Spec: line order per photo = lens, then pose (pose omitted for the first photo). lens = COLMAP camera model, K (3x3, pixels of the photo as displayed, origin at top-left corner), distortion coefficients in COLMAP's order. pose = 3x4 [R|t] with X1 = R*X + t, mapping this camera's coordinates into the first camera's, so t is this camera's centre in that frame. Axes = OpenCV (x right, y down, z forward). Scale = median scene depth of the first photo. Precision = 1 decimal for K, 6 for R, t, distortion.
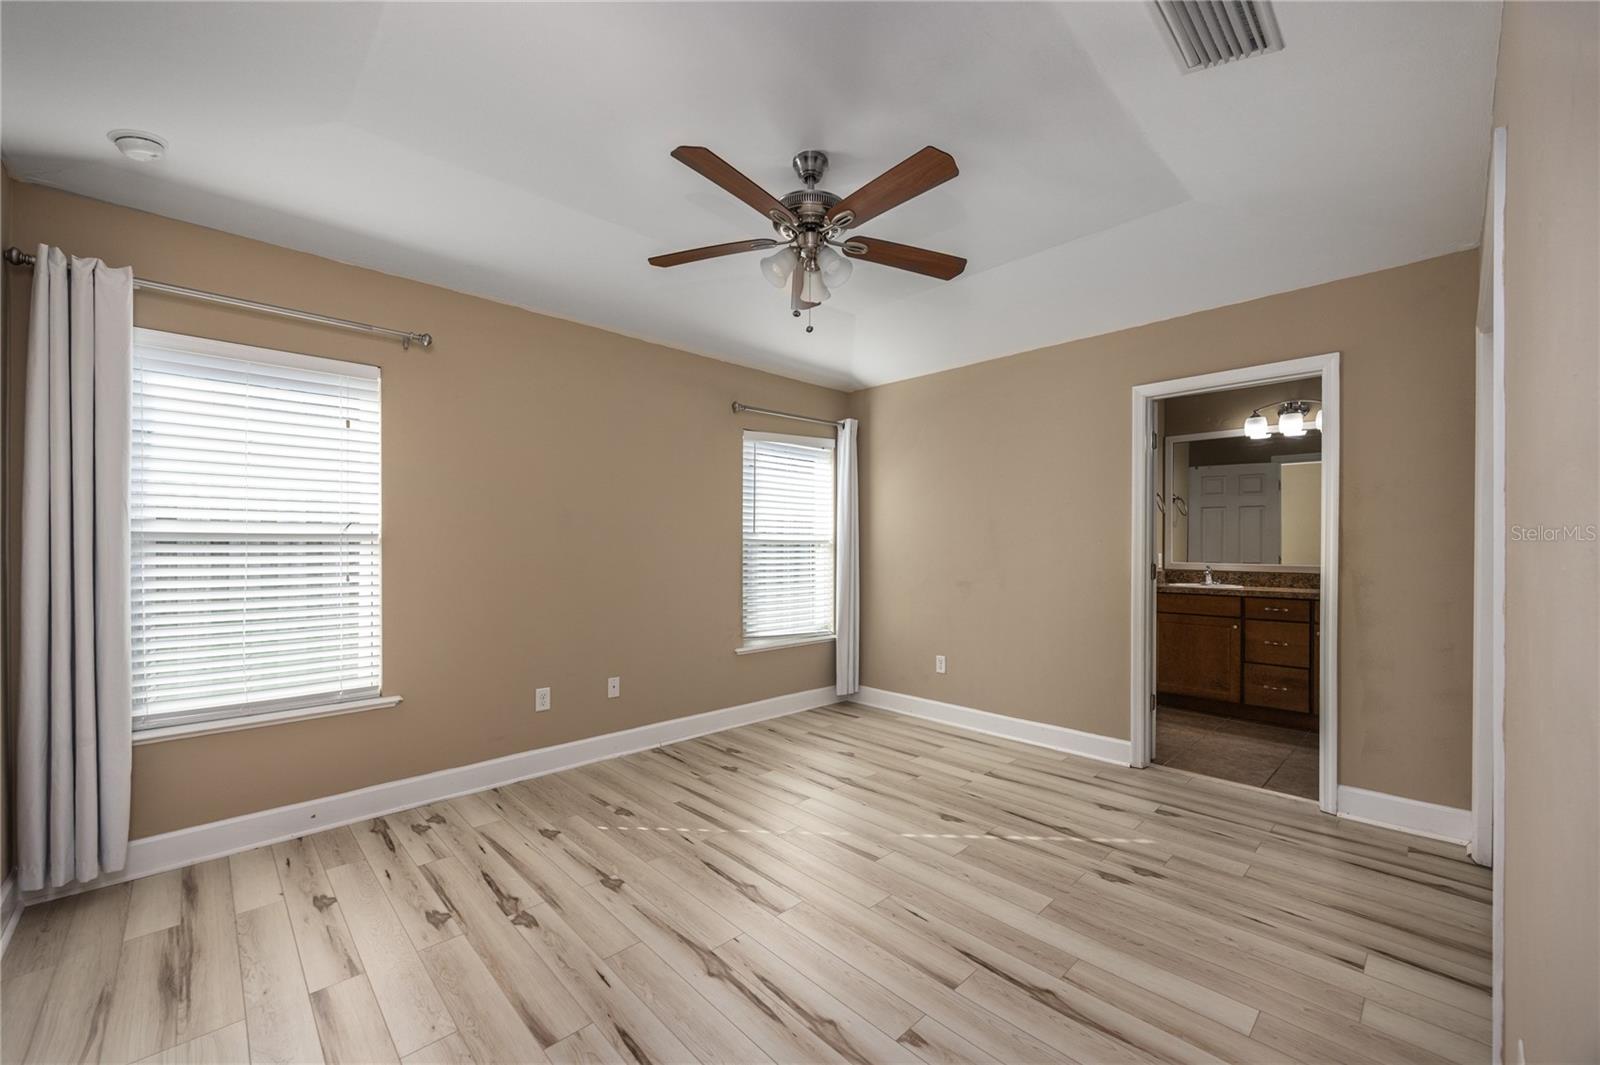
lens RADIAL K [[625.9, 0, 815.6], [0, 625.9, 544.2], [0, 0, 1]] dist [0.000668, 0.000379]
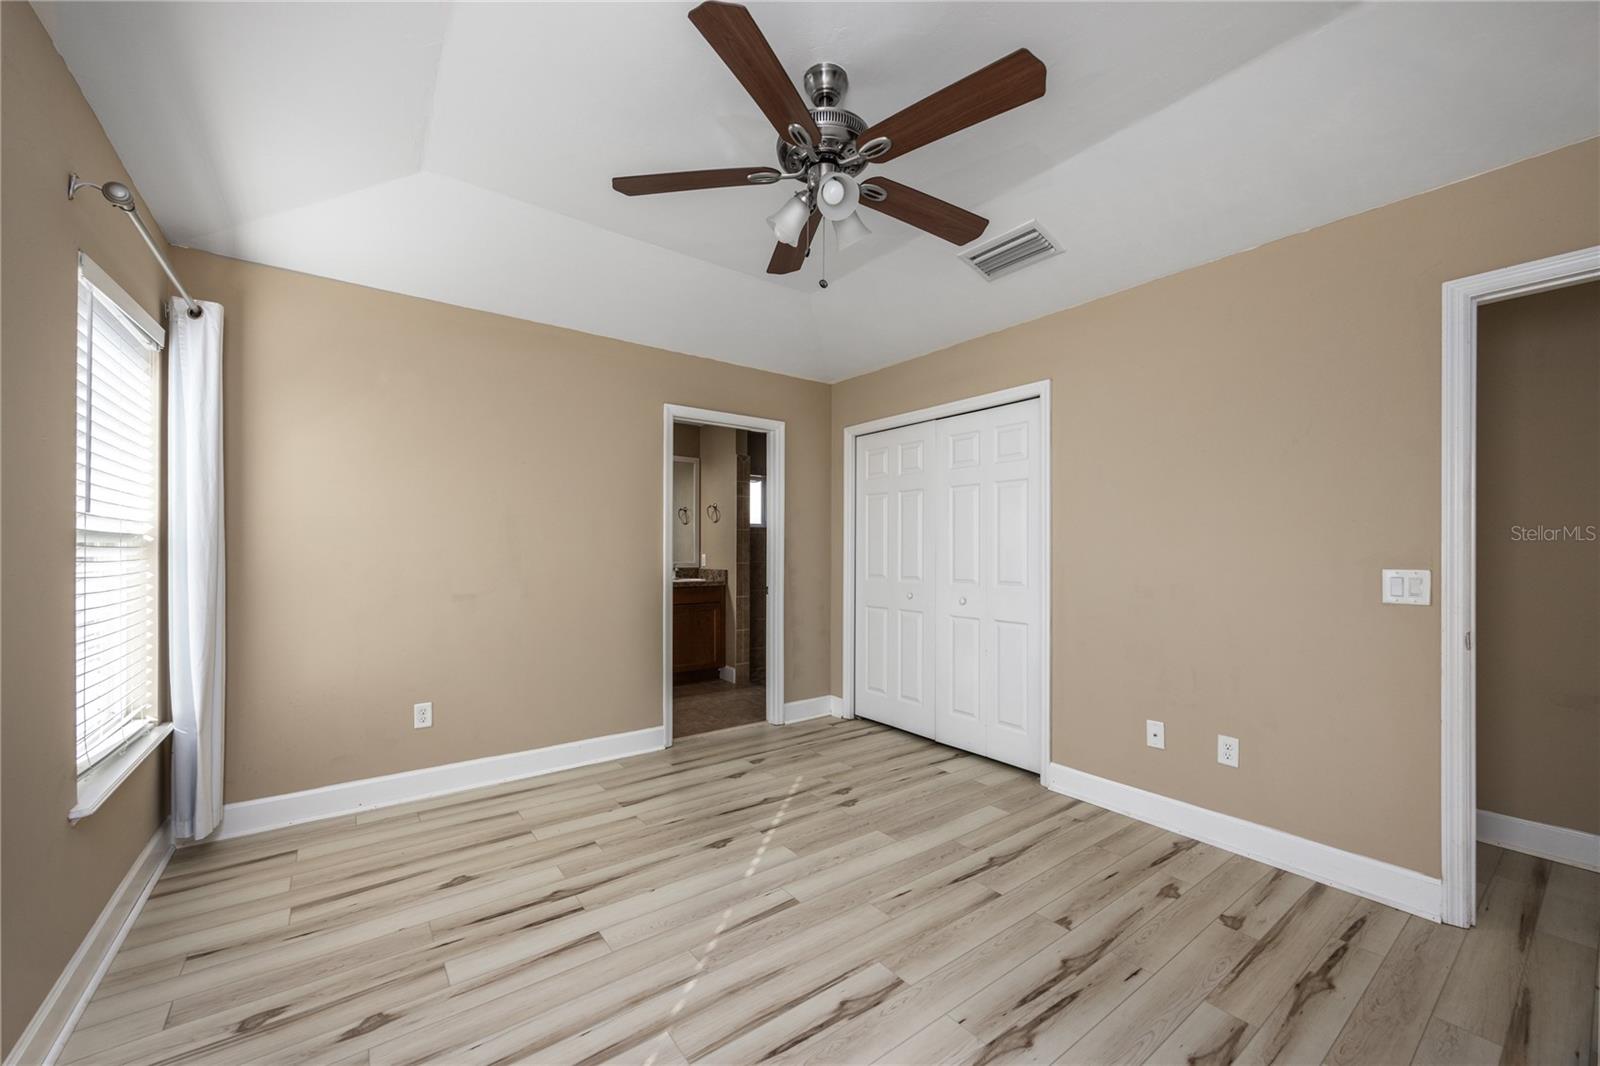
lens RADIAL K [[625.9, 0, 794.8], [0, 625.9, 541.7], [0, 0, 1]] dist [0.000668, 0.000379]
pose [[0.138231, 0.010308, 0.990346, -0.658866], [-0.006999, 0.999931, -0.009431, 0.001660], [-0.990375, -0.005627, 0.138294, 0.736317]]
